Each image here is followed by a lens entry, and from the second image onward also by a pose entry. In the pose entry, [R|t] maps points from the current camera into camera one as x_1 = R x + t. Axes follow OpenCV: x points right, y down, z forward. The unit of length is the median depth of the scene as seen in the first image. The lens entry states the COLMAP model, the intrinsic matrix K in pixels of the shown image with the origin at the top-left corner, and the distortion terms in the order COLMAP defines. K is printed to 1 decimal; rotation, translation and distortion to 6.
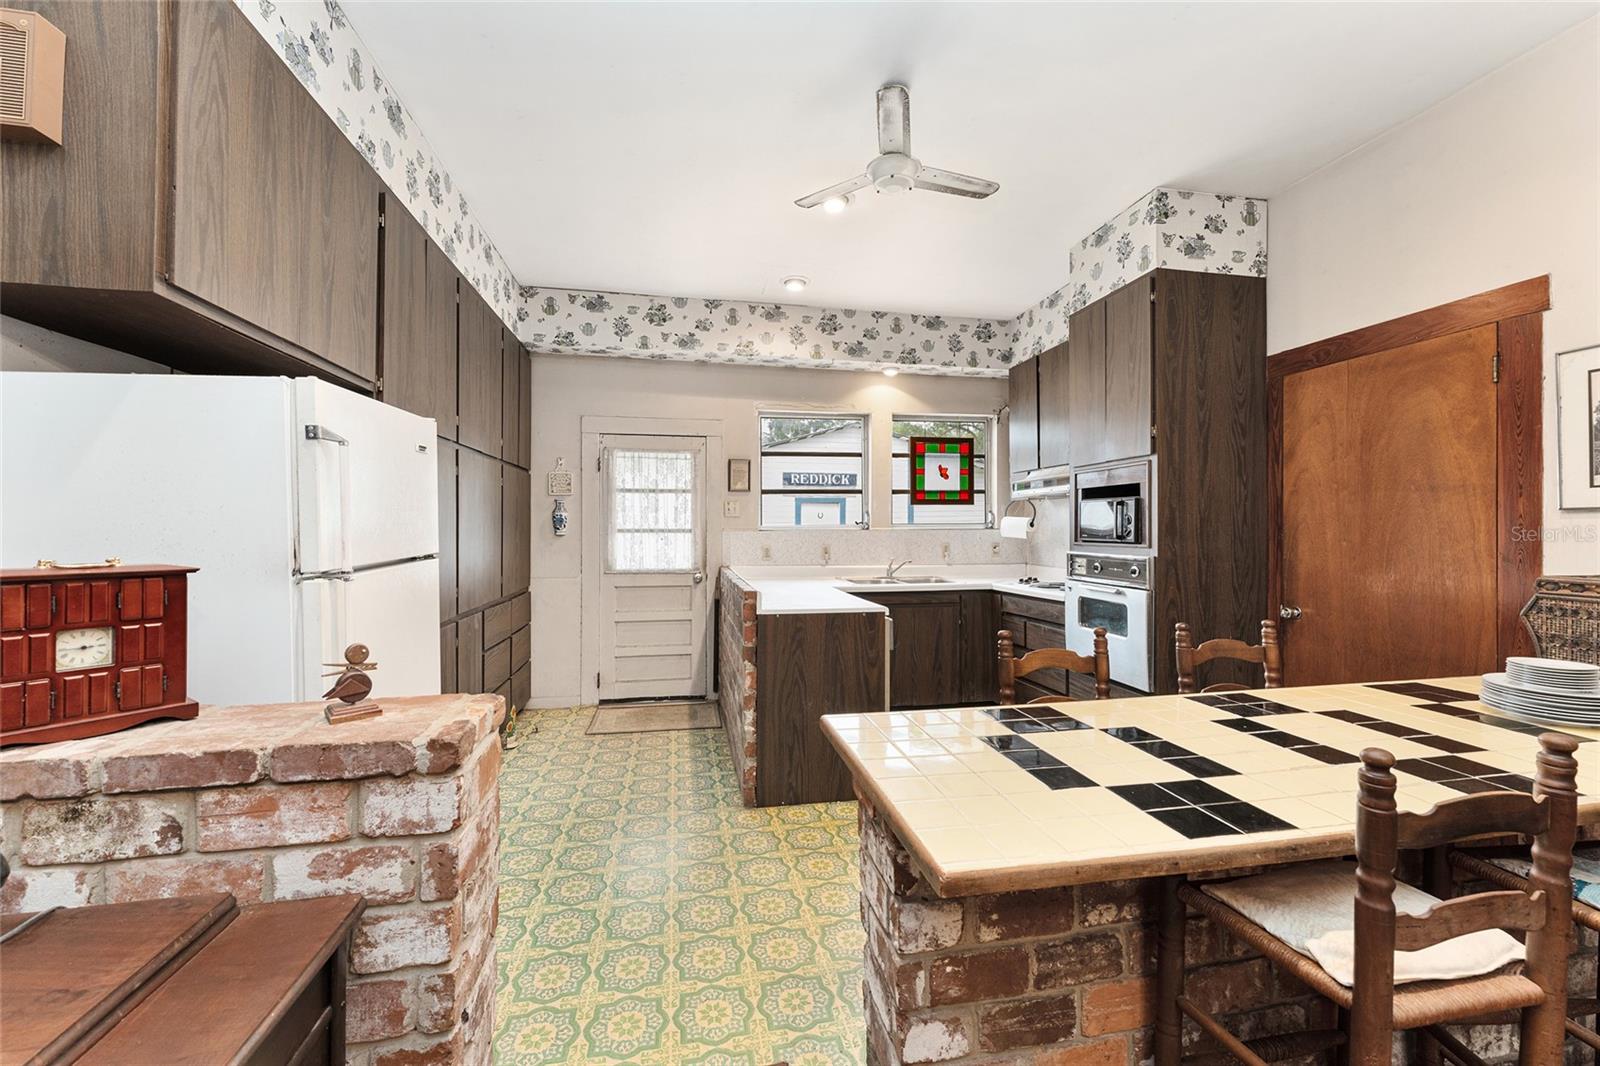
lens RADIAL K [[642.4, 0, 800.0], [0, 642.4, 533.0], [0, 0, 1]] dist [0.000523, 0.000055]
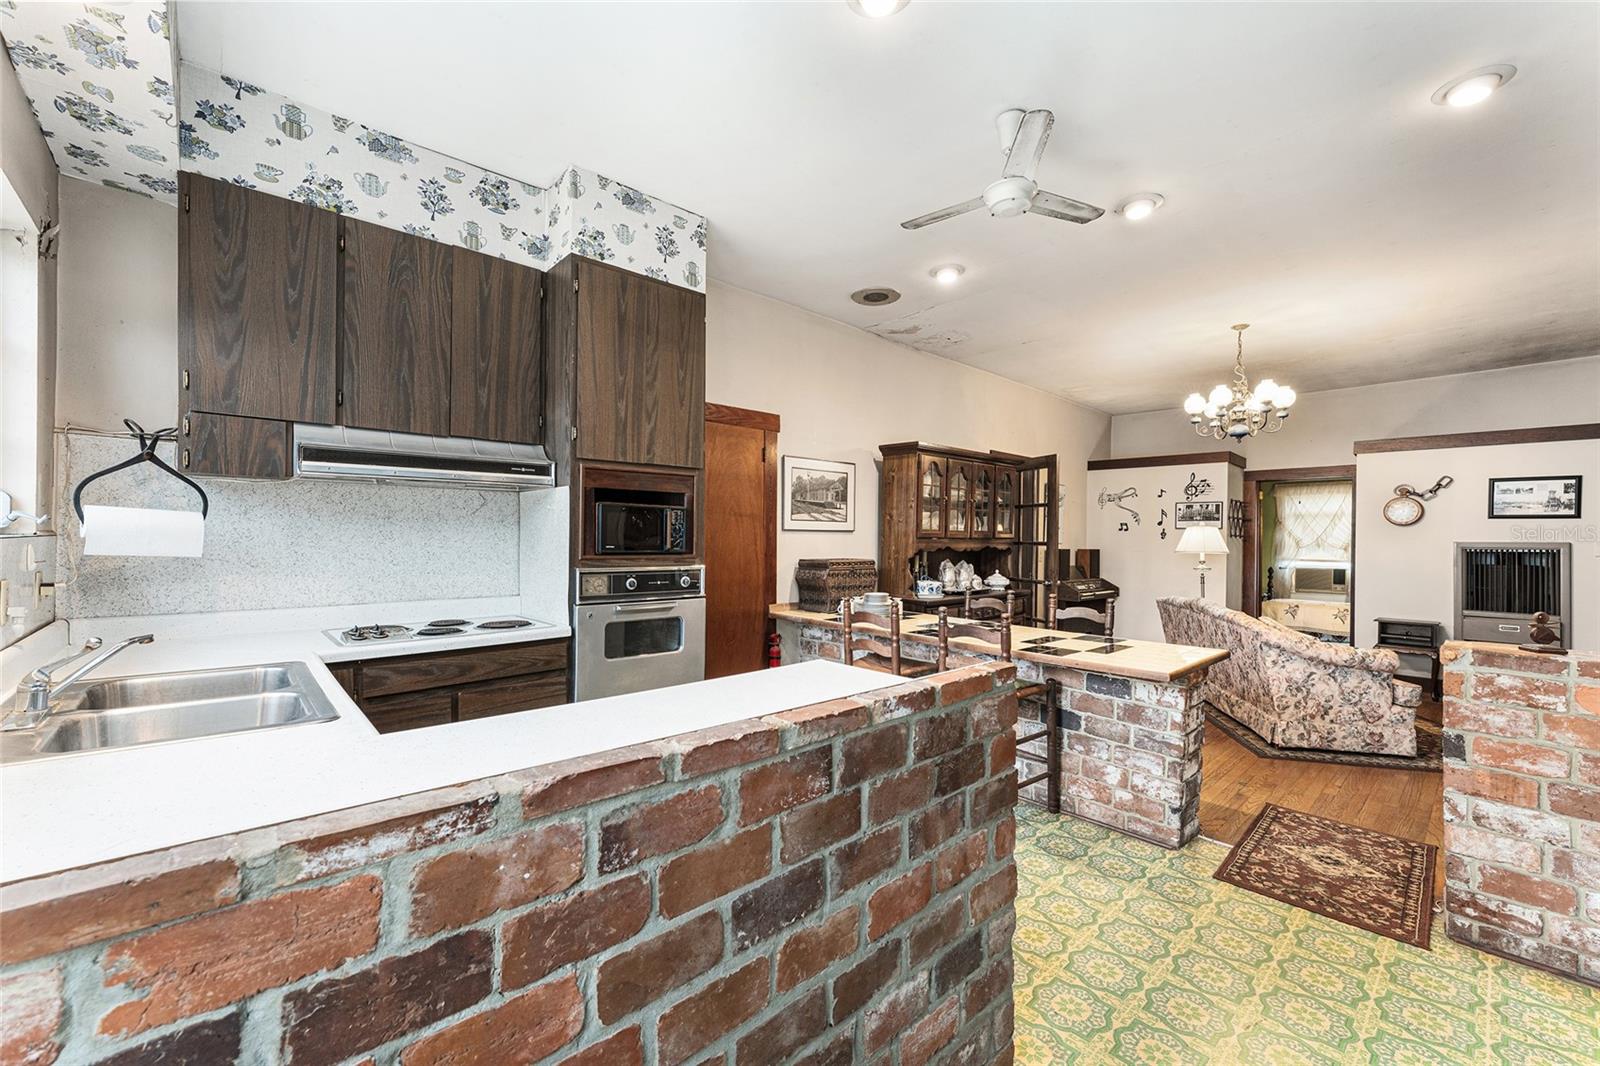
lens RADIAL K [[642.4, 0, 800.0], [0, 642.4, 533.0], [0, 0, 1]] dist [0.000523, 0.000055]
pose [[-0.519493, 0.006911, 0.854447, -0.363959], [-0.002503, 0.999951, -0.009610, -0.007873], [-0.854471, -0.007131, -0.519450, 1.203531]]
